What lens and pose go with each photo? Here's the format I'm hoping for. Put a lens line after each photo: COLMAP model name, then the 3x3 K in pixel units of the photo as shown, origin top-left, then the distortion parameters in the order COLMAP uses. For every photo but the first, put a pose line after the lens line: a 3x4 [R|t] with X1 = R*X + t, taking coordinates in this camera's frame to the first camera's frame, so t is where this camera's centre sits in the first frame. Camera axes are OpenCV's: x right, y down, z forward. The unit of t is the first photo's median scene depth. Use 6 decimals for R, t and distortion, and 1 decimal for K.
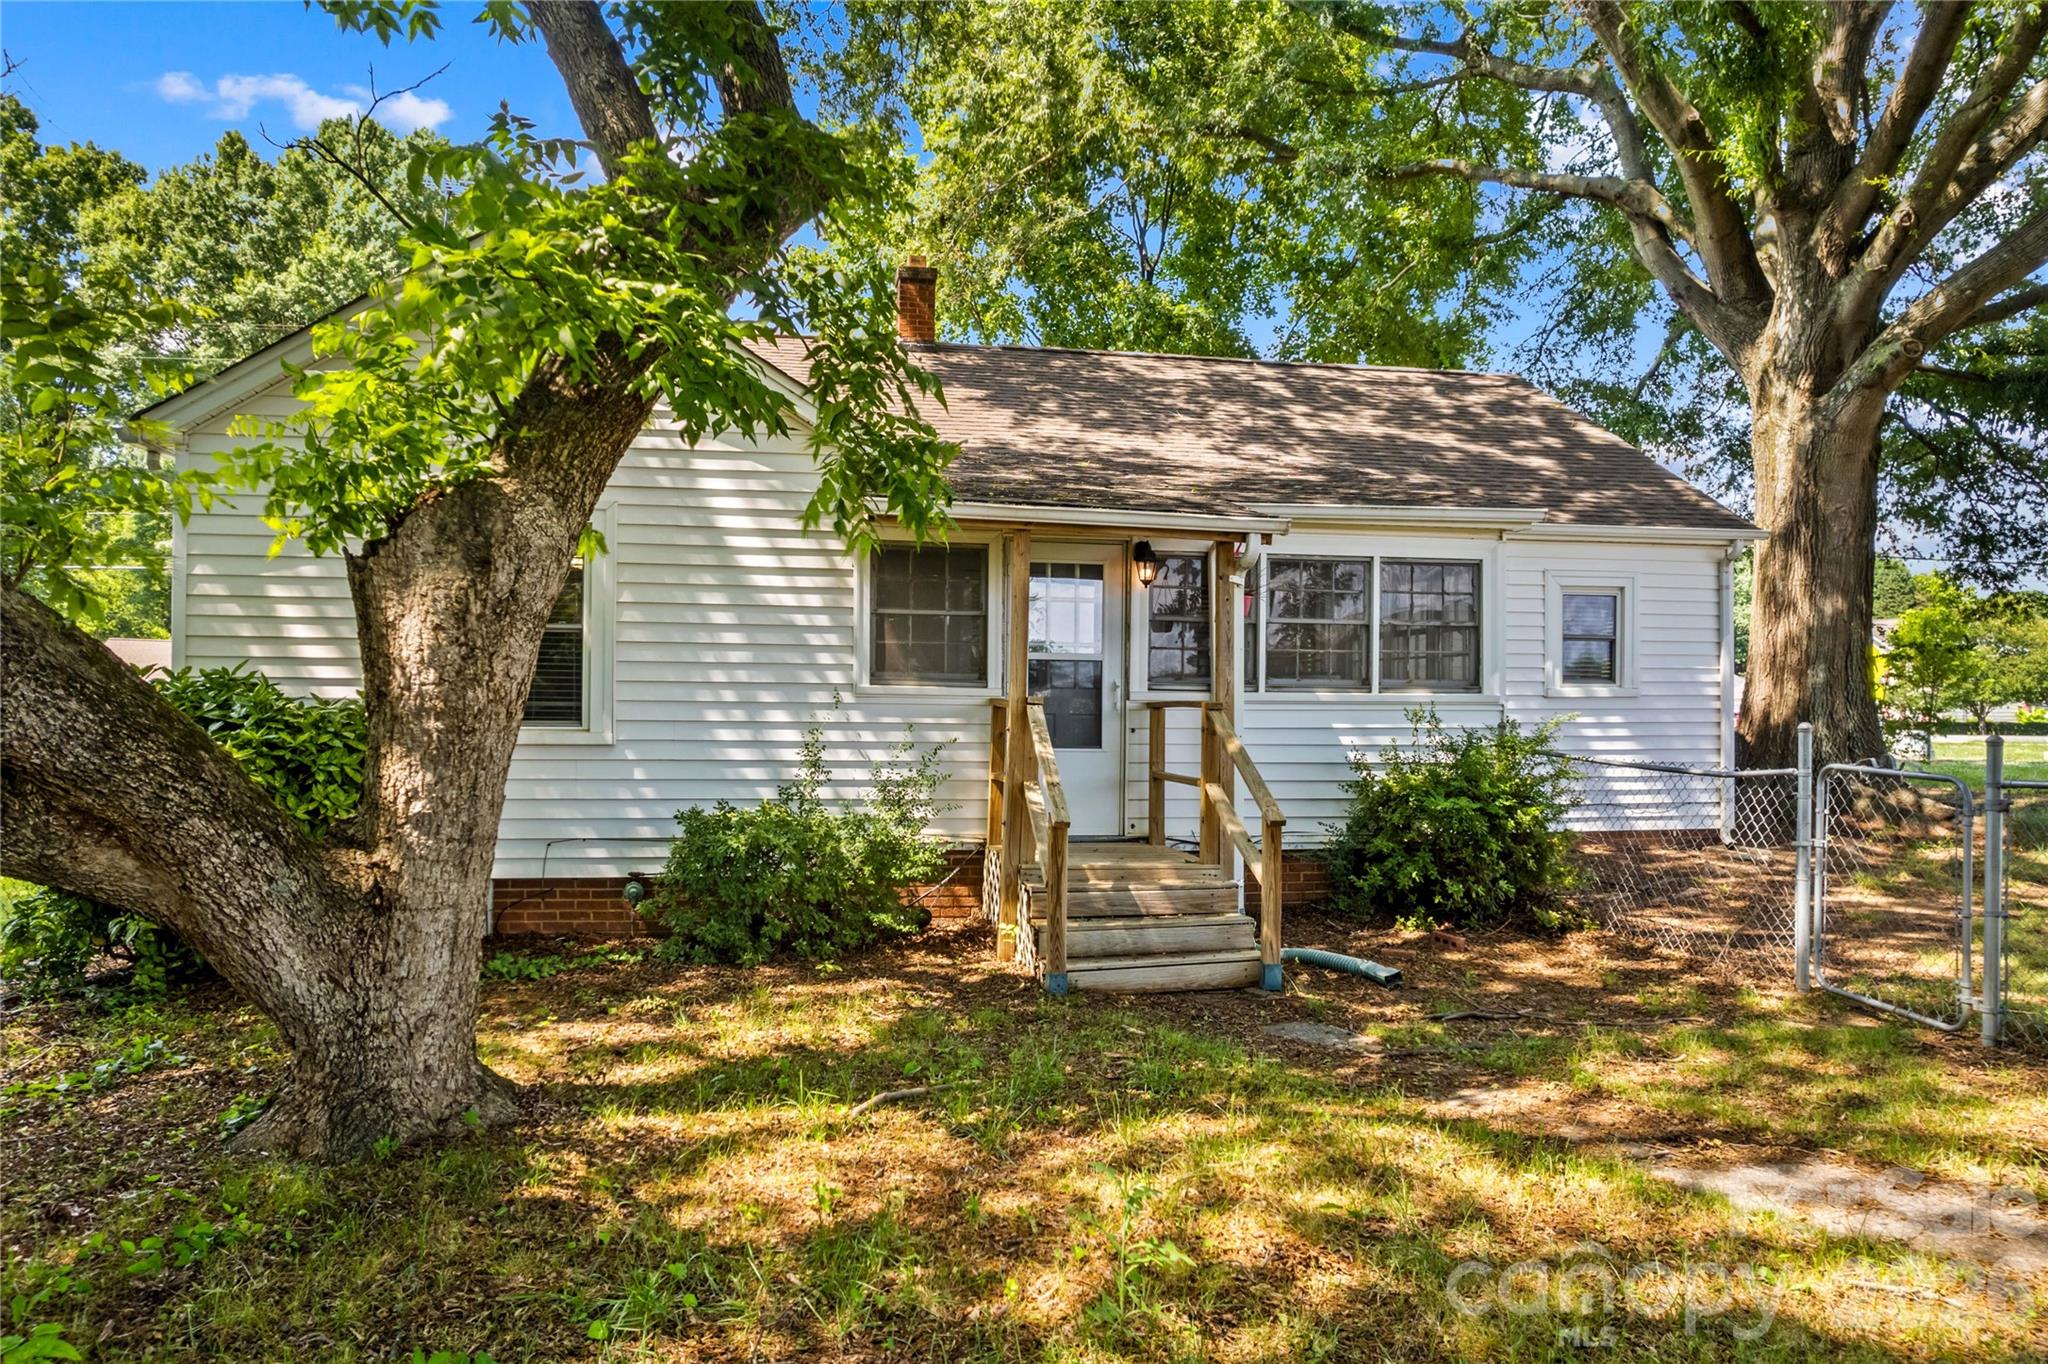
lens RADIAL K [[1295.1, 0, 1093.0], [0, 1295.1, 643.9], [0, 0, 1]] dist [-0.048458, 0.052655]
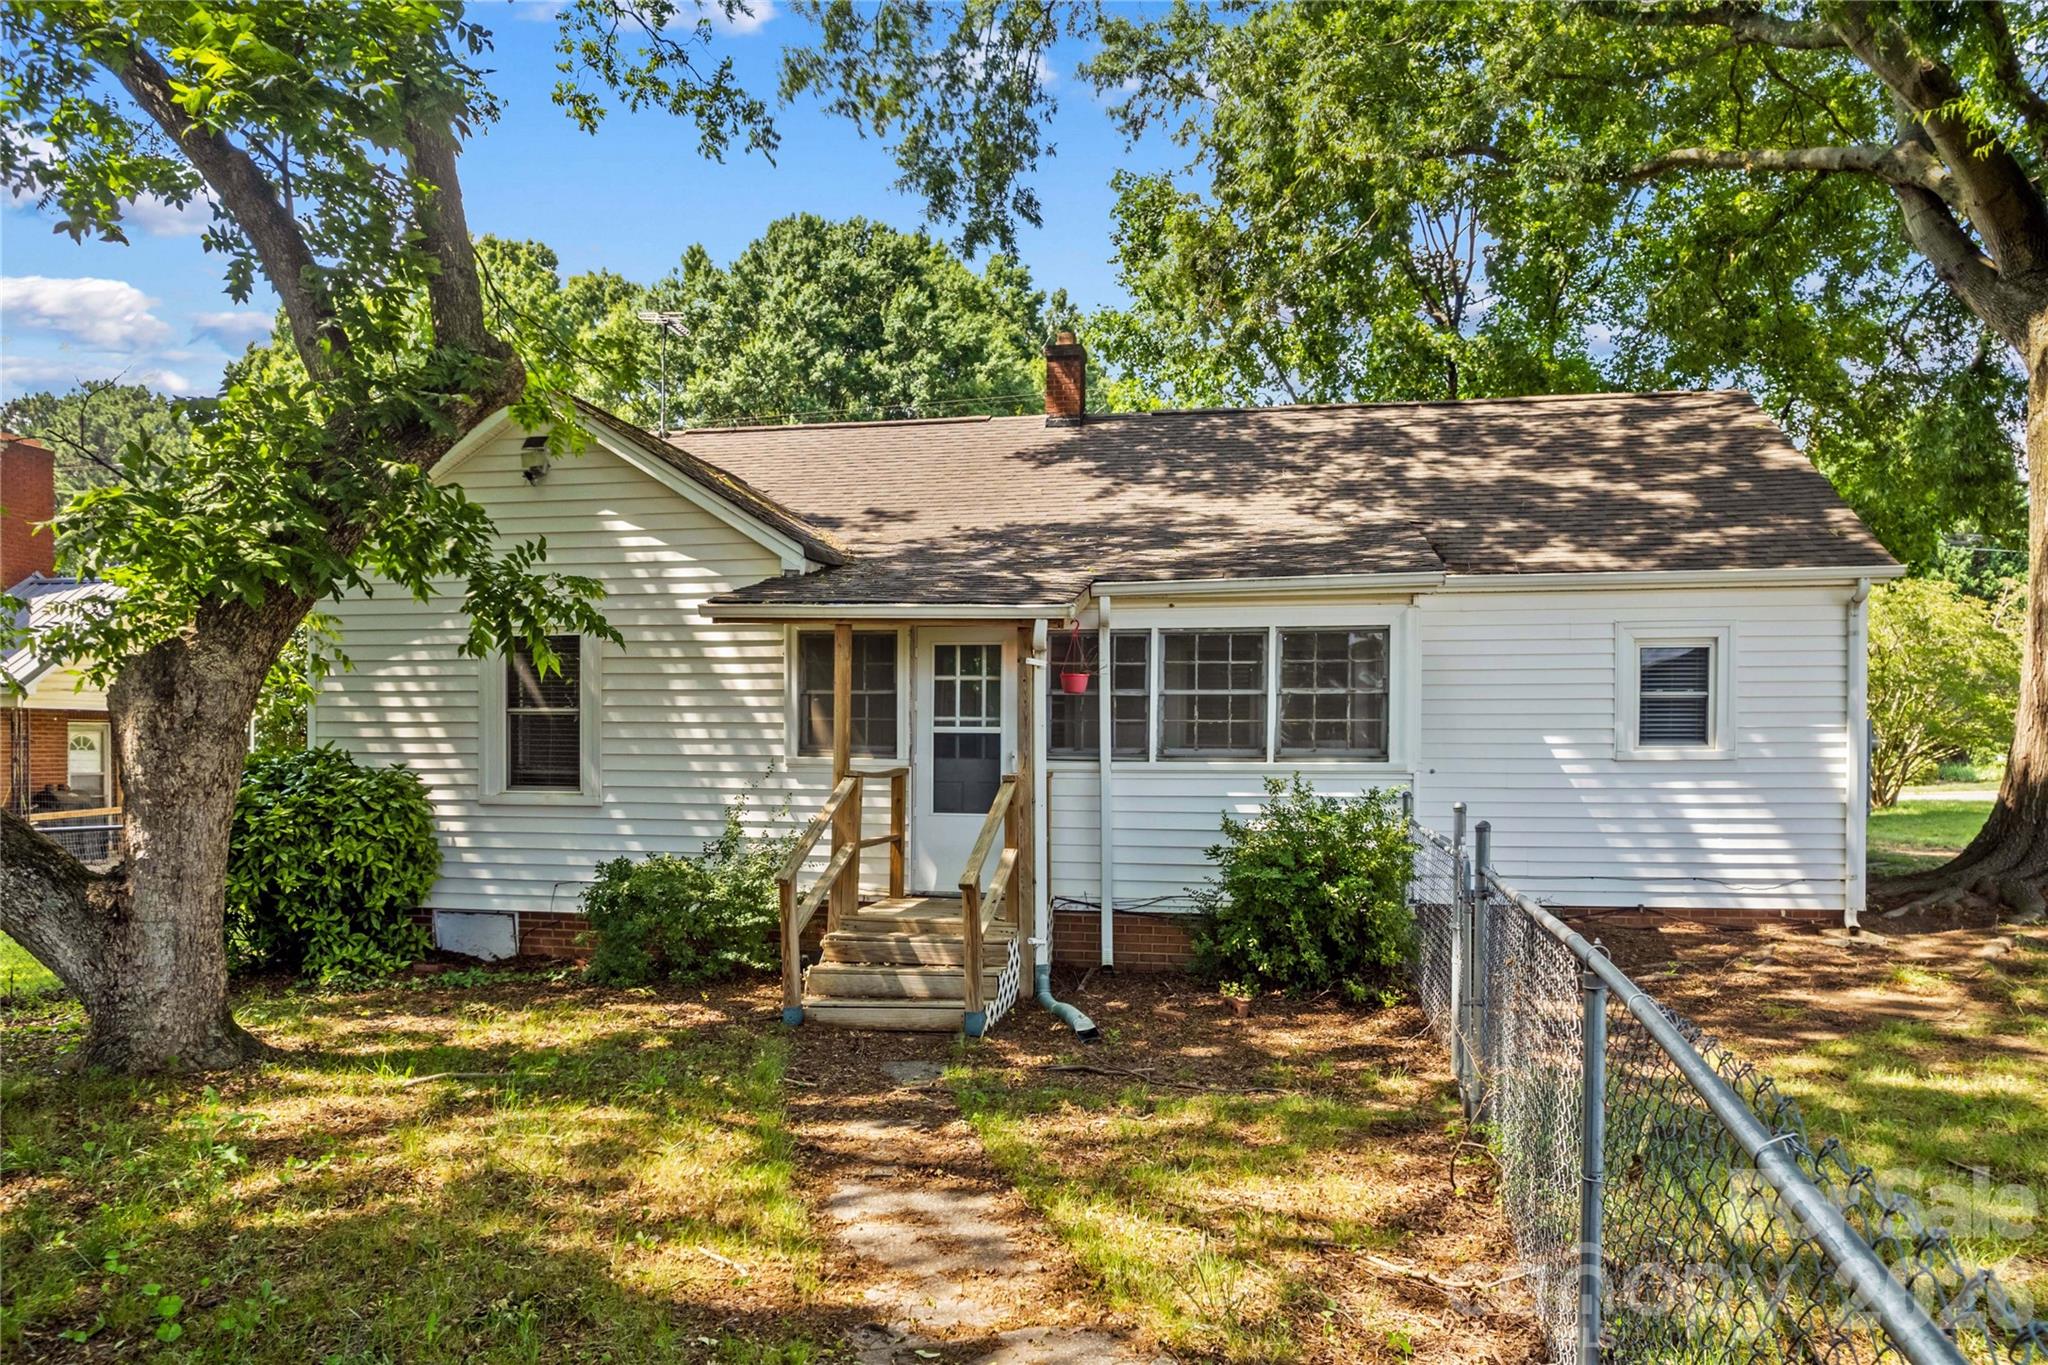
lens RADIAL K [[1334.1, 0, 1023.1], [0, 1334.1, 701.2], [0, 0, 1]] dist [-0.056844, 0.058495]
pose [[0.940680, -0.015432, -0.338943, 0.417896], [0.017643, 0.999838, 0.003441, -0.017873], [0.338835, -0.009217, 0.940801, -0.049046]]
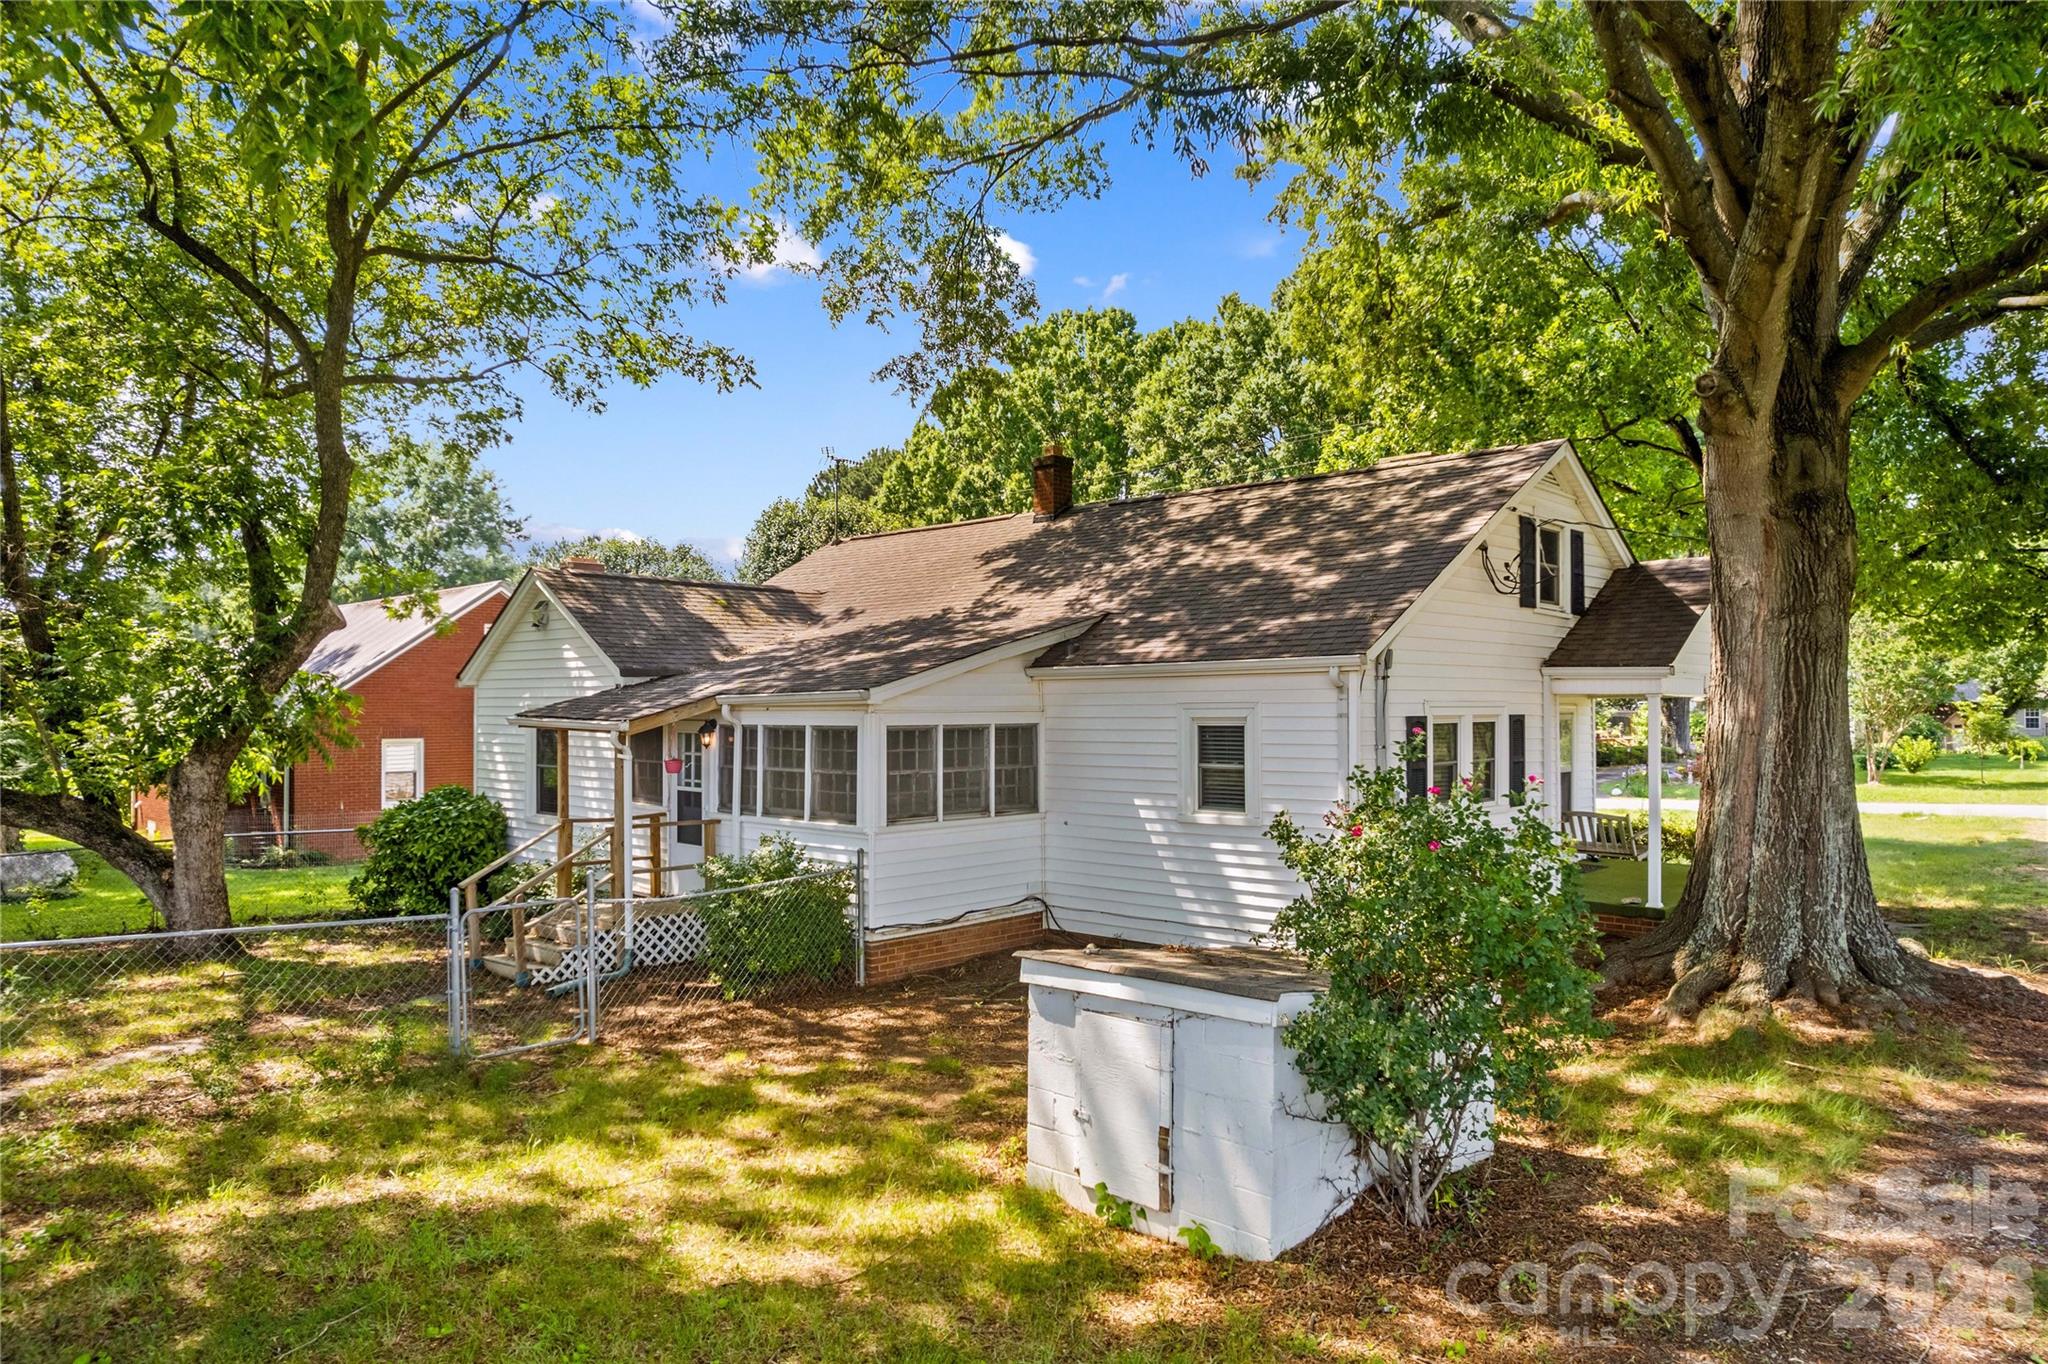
lens RADIAL K [[1295.1, 0, 1093.0], [0, 1295.1, 643.9], [0, 0, 1]] dist [-0.048458, 0.052655]
pose [[0.637903, -0.047863, -0.768628, 1.622515], [0.035788, 0.998831, -0.032497, -0.104661], [0.769284, -0.006778, 0.638871, 0.357241]]
